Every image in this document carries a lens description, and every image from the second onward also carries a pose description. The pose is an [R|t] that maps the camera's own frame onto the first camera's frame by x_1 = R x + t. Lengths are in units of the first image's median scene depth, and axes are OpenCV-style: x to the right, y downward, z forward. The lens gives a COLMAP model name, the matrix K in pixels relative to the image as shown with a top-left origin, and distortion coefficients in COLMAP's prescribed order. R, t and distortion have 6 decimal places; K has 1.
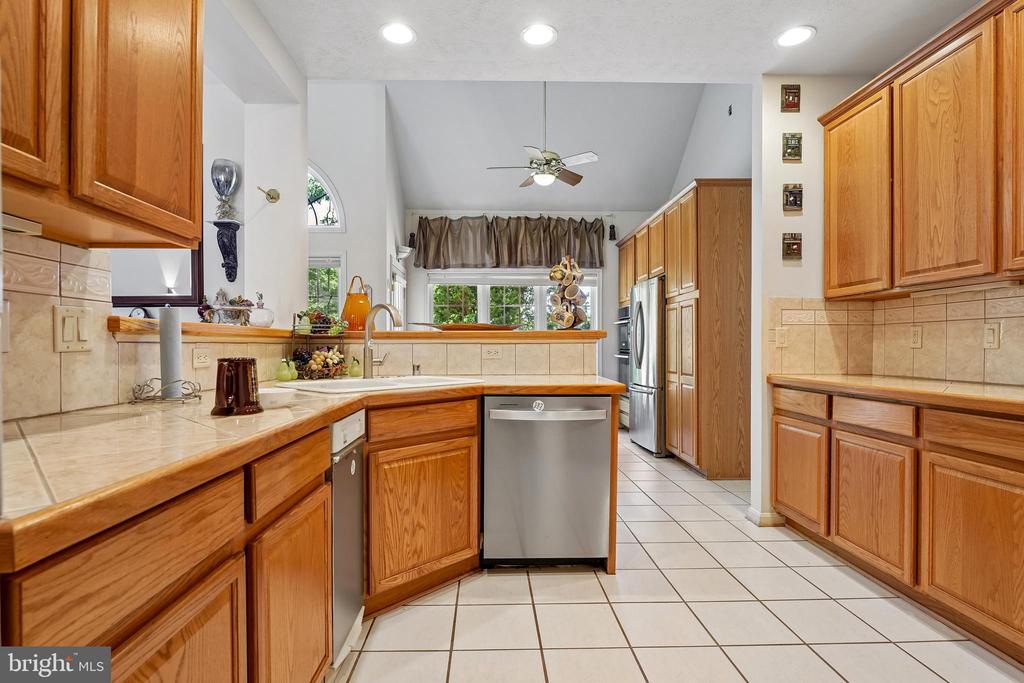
lens RADIAL K [[501.8, 0, 507.1], [0, 501.8, 347.0], [0, 0, 1]] dist [-0.025047, -0.000328]
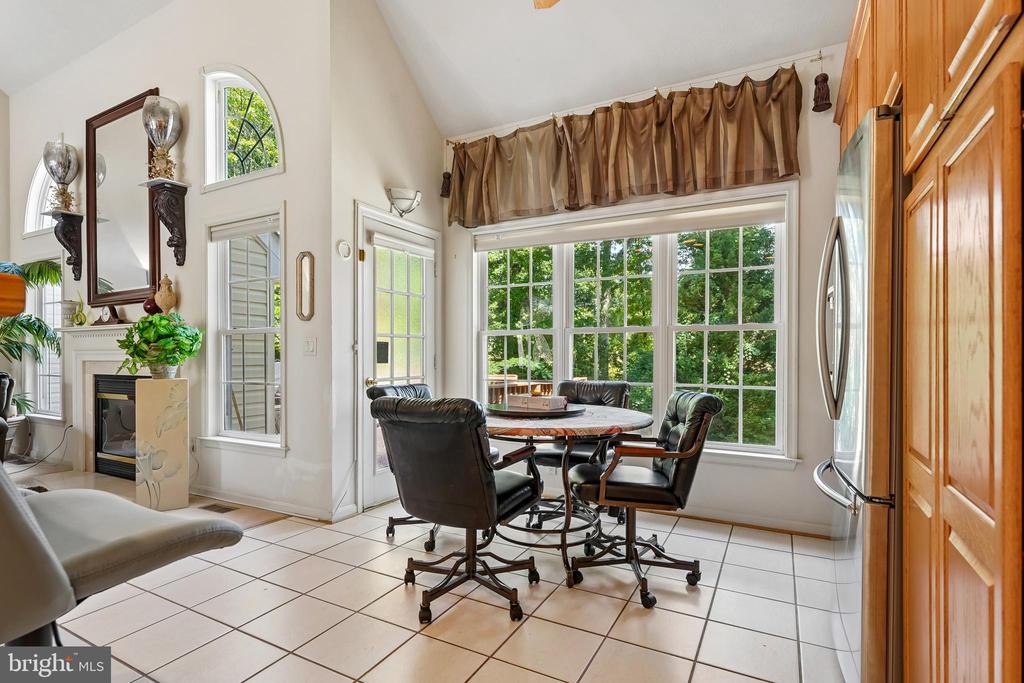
lens RADIAL K [[512.0, 0, 506.8], [0, 512.0, 348.1], [0, 0, 1]] dist [0.005787, 0.000711]
pose [[0.865085, -0.005093, -0.501600, 0.197746], [0.002580, 0.999980, -0.005703, -0.003014], [0.501619, 0.003639, 0.865081, 0.477088]]
